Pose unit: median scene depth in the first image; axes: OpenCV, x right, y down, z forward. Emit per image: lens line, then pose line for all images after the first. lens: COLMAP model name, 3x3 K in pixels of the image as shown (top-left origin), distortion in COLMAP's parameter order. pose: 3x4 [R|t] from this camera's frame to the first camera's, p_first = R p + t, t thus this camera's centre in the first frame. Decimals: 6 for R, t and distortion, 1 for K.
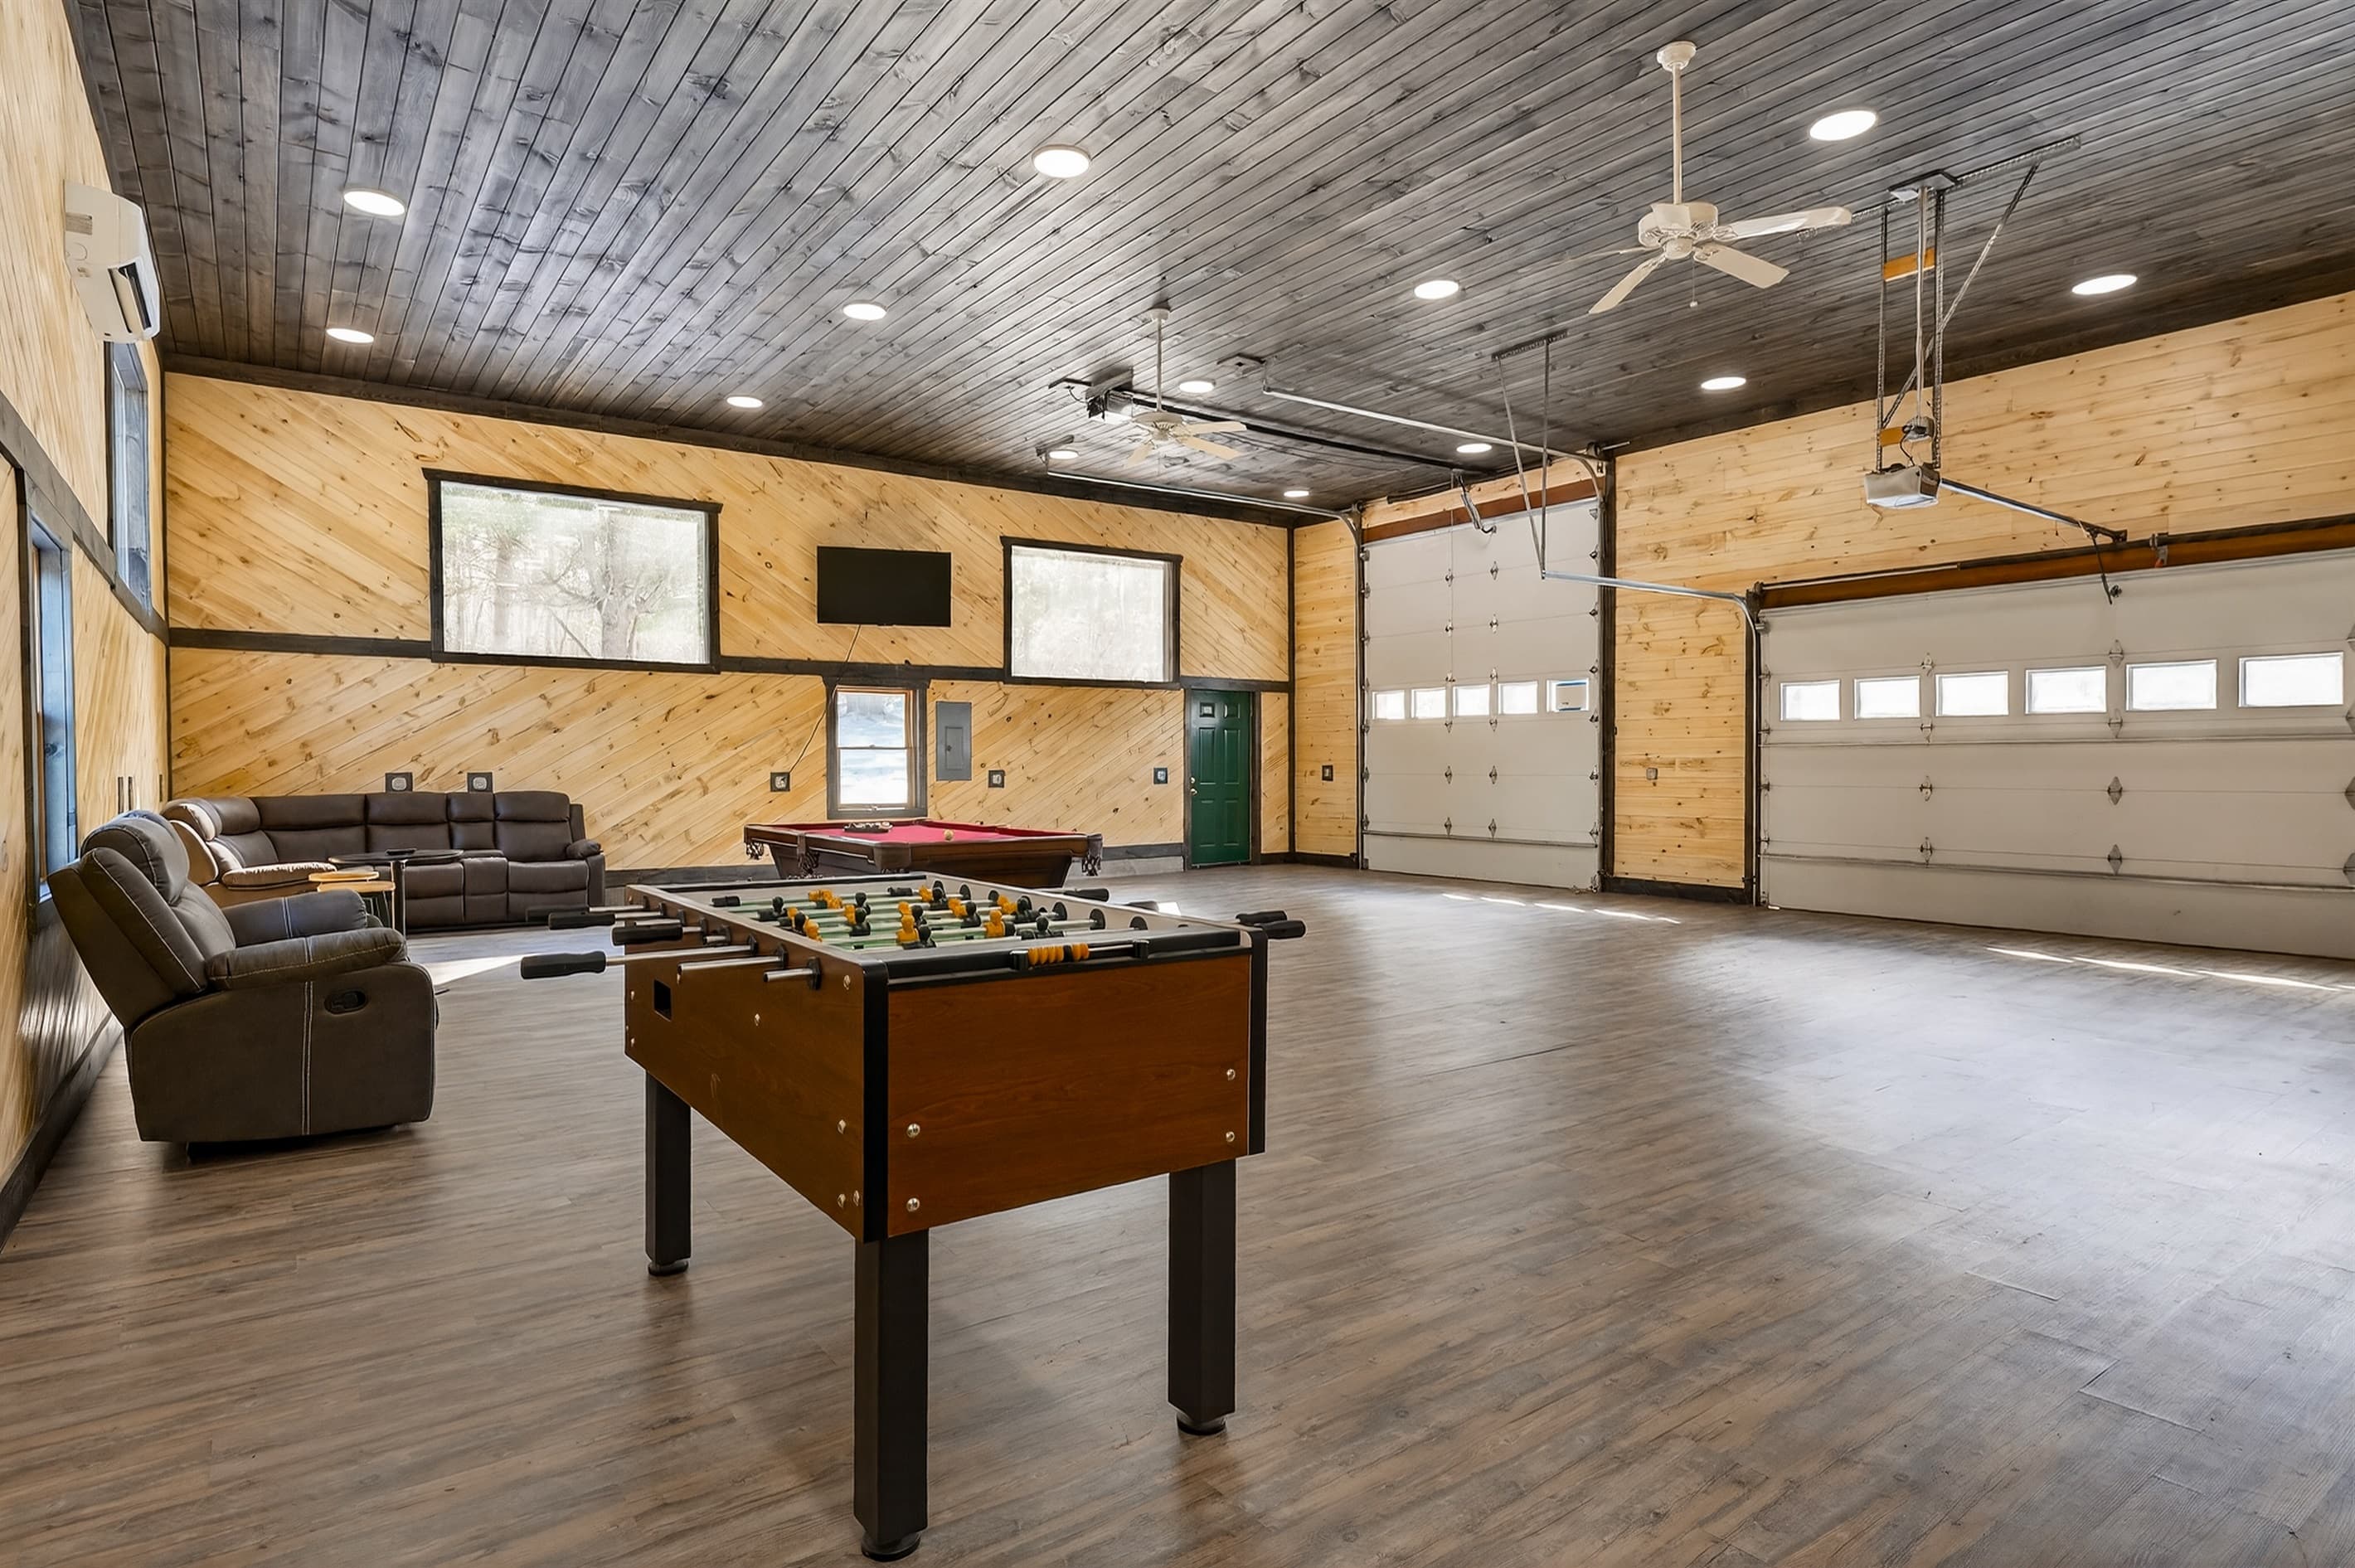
lens RADIAL K [[1254.9, 0, 1174.1], [0, 1254.9, 790.9], [0, 0, 1]] dist [-0.007536, 0.006232]
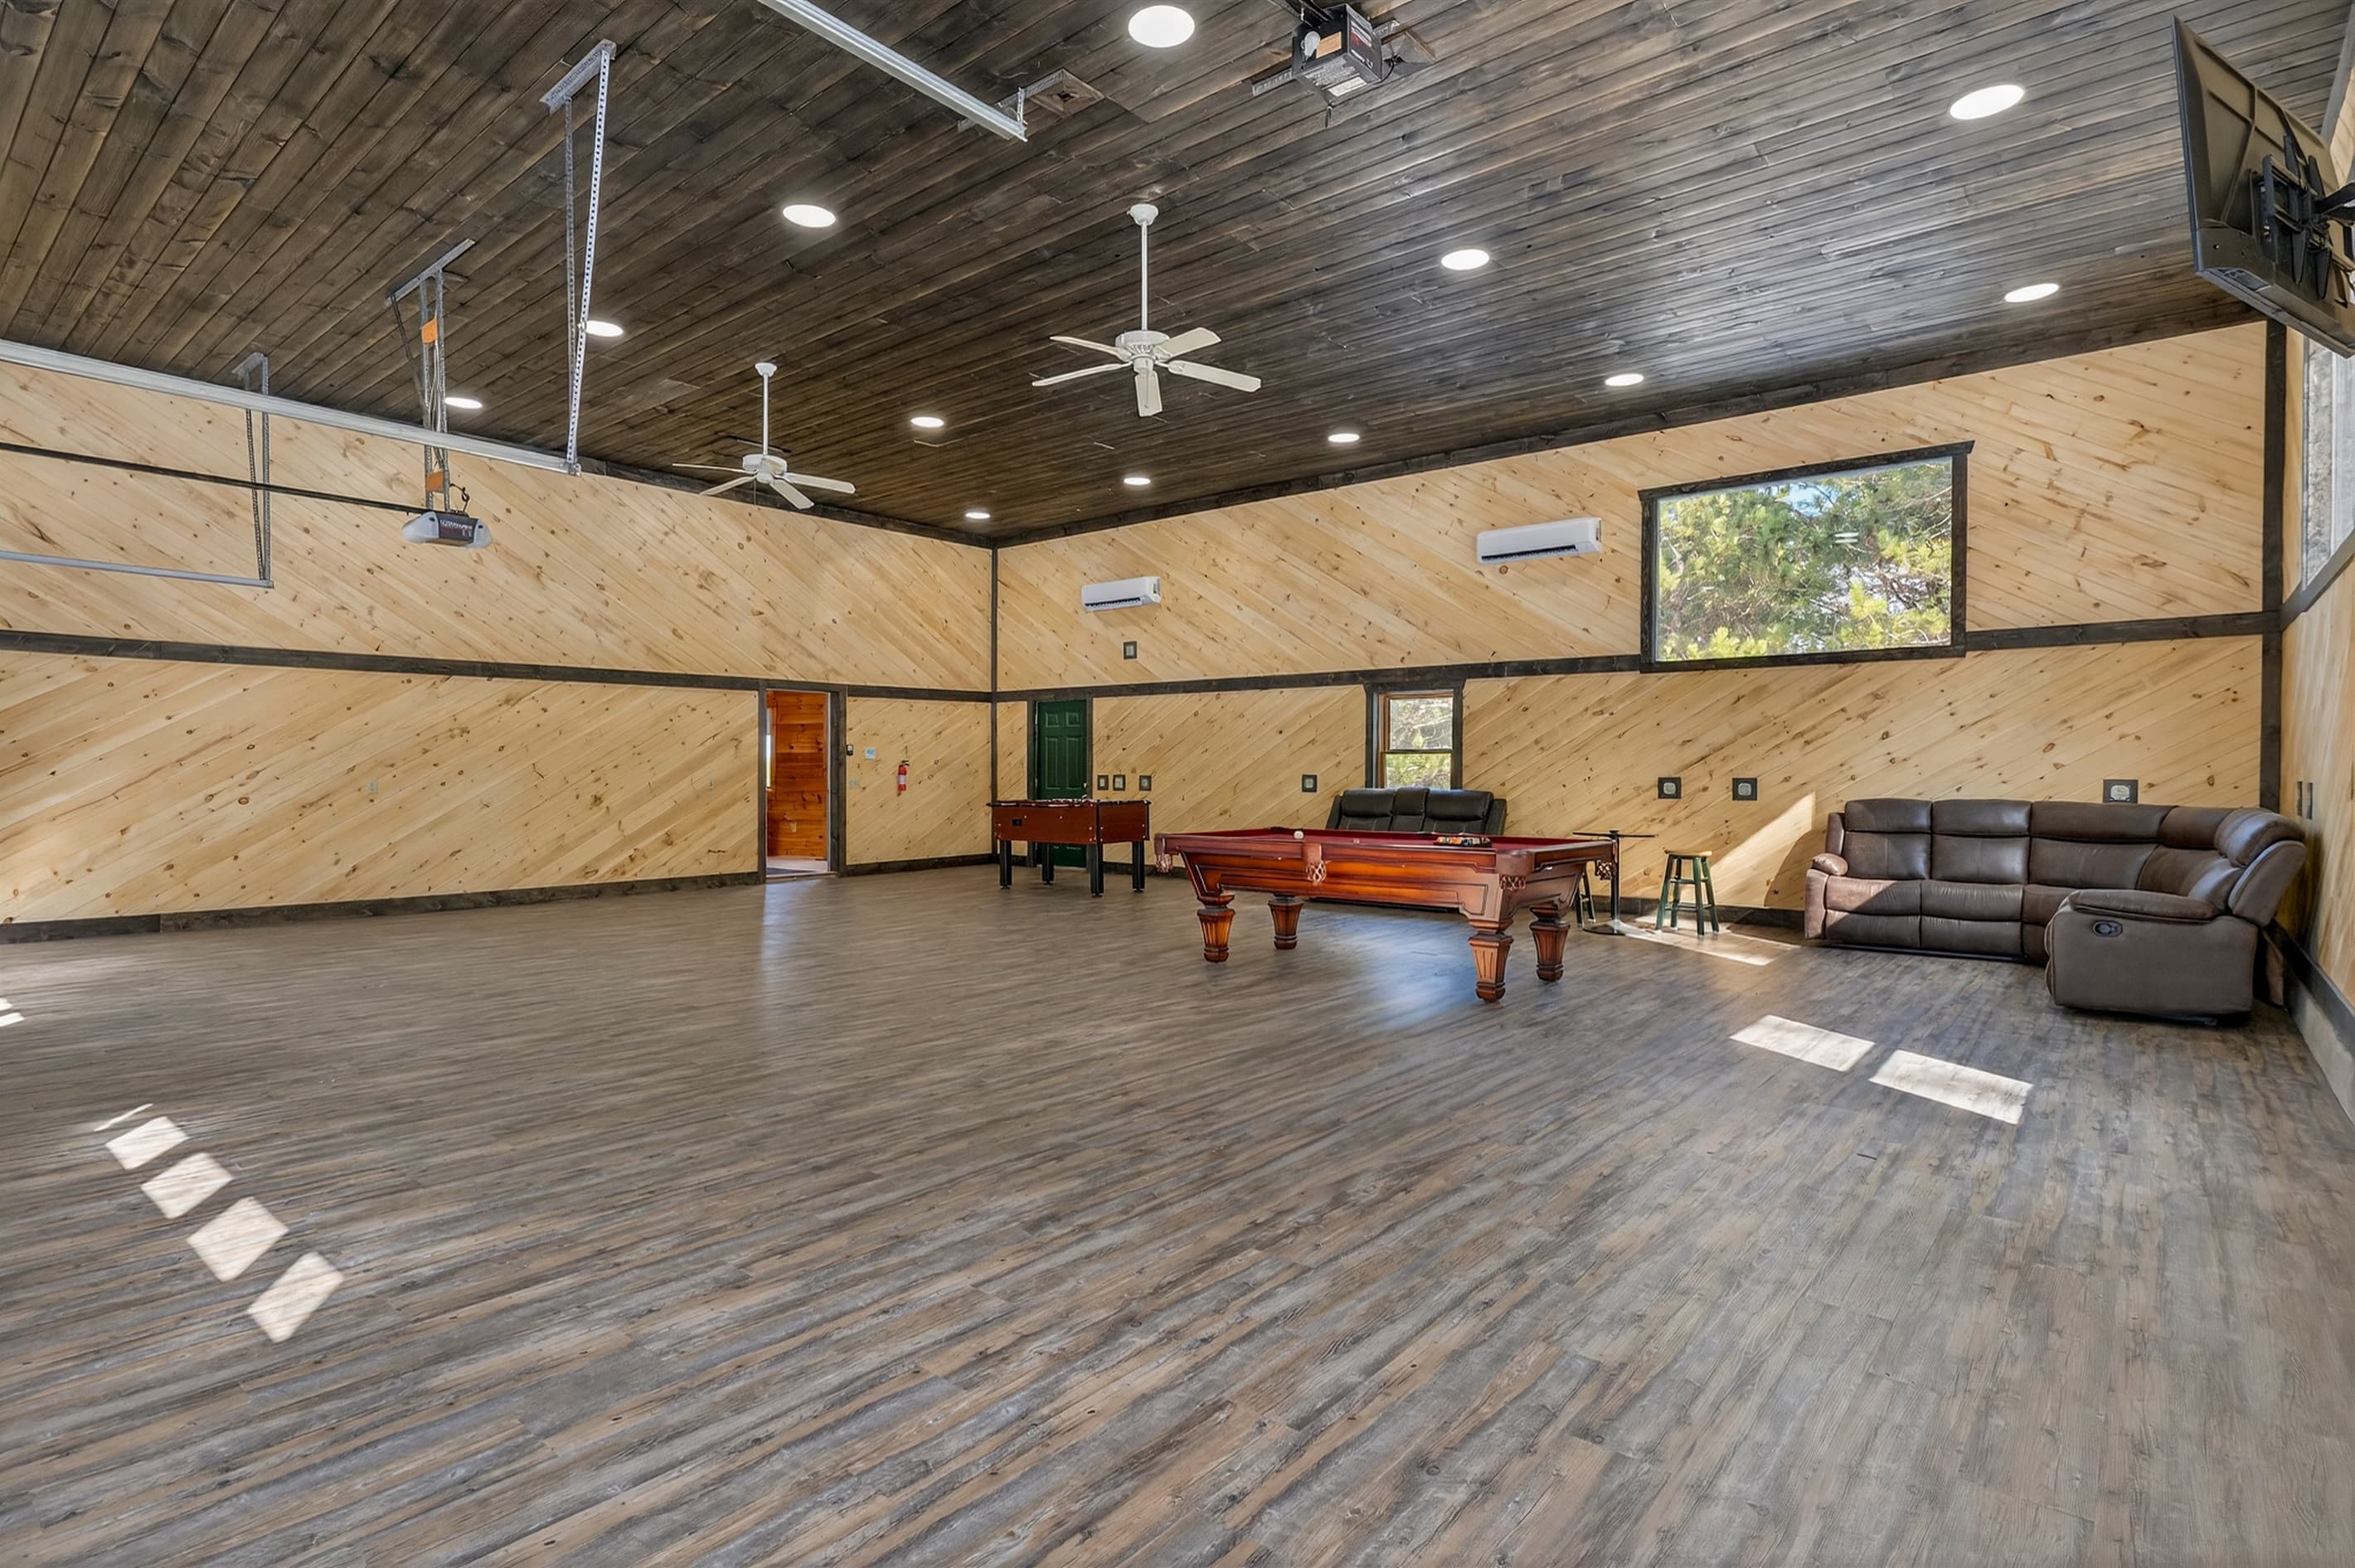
lens RADIAL K [[1160.0, 0, 1129.5], [0, 1160.0, 788.4], [0, 0, 1]] dist [-0.004445, 0.000747]
pose [[-0.977999, 0.003064, -0.208588, 0.115371], [-0.003819, 0.999462, 0.032586, -0.025350], [0.208576, 0.032666, -0.977461, 1.315261]]
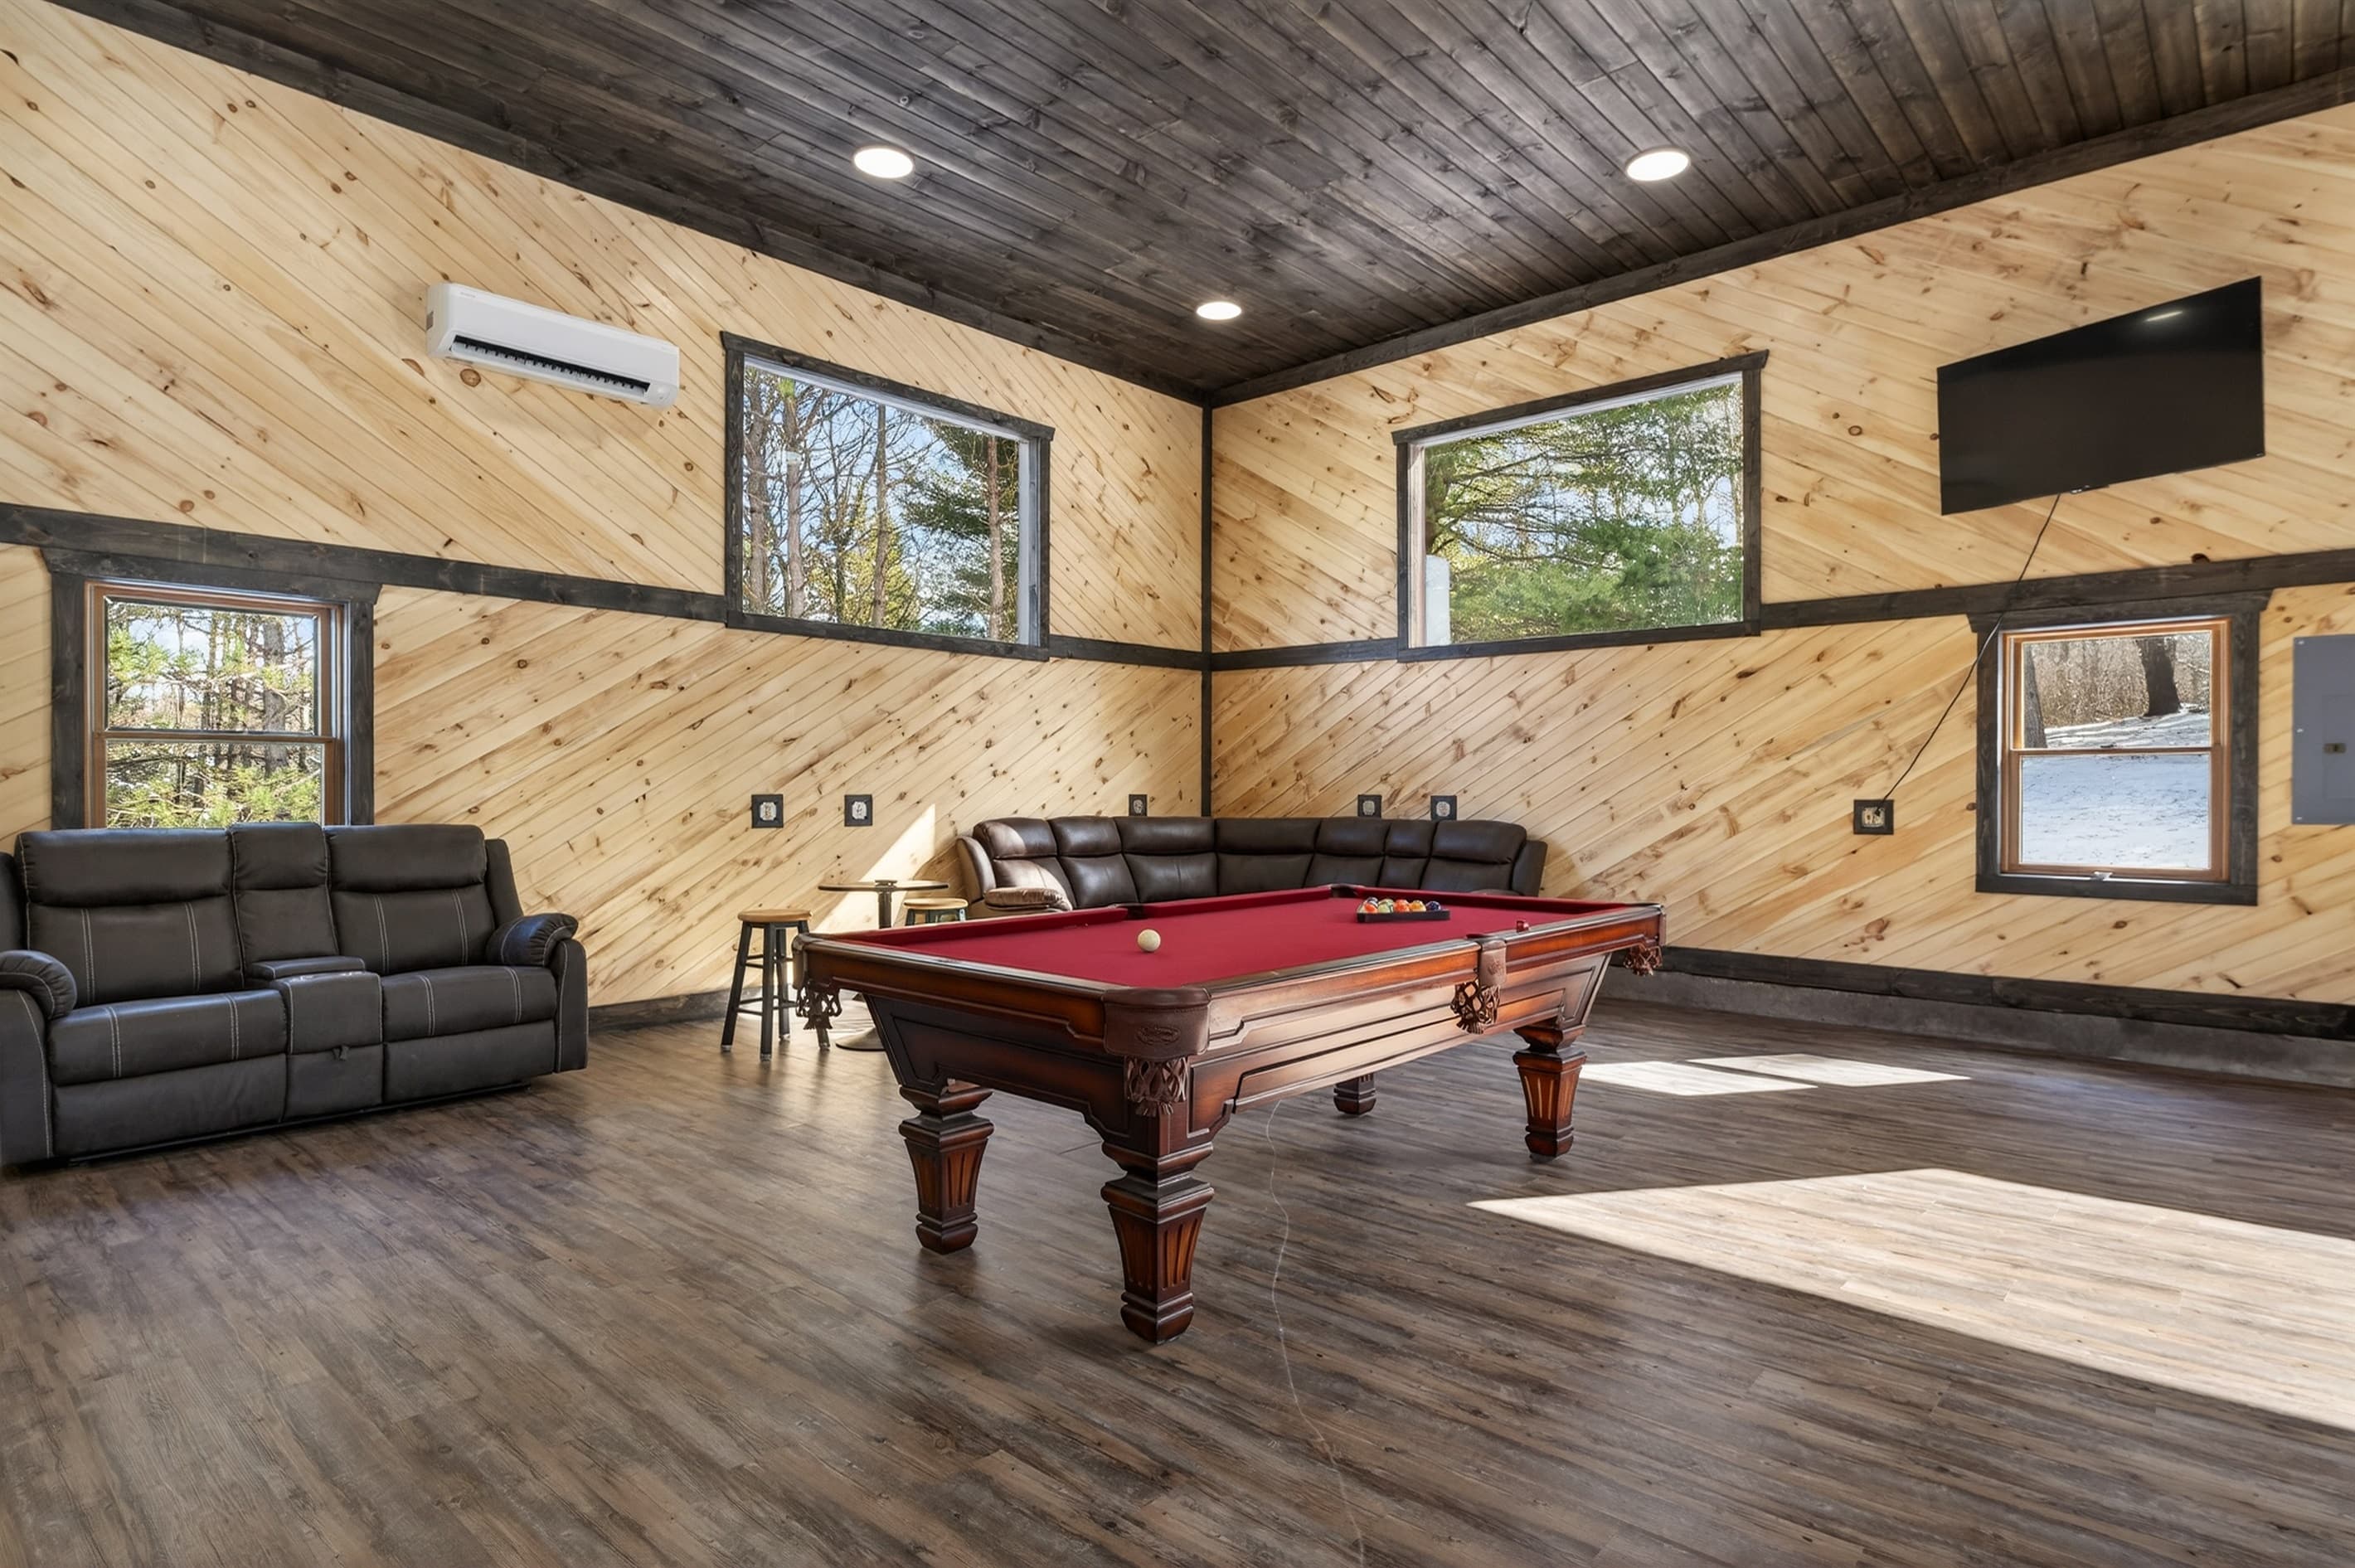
lens RADIAL K [[1254.9, 0, 1163.7], [0, 1254.9, 800.4], [0, 0, 1]] dist [-0.007536, 0.006232]
pose [[0.199490, 0.012131, -0.979825, 0.174095], [-0.021631, 0.999734, 0.007974, -0.012968], [0.979661, 0.019604, 0.199699, 0.614238]]
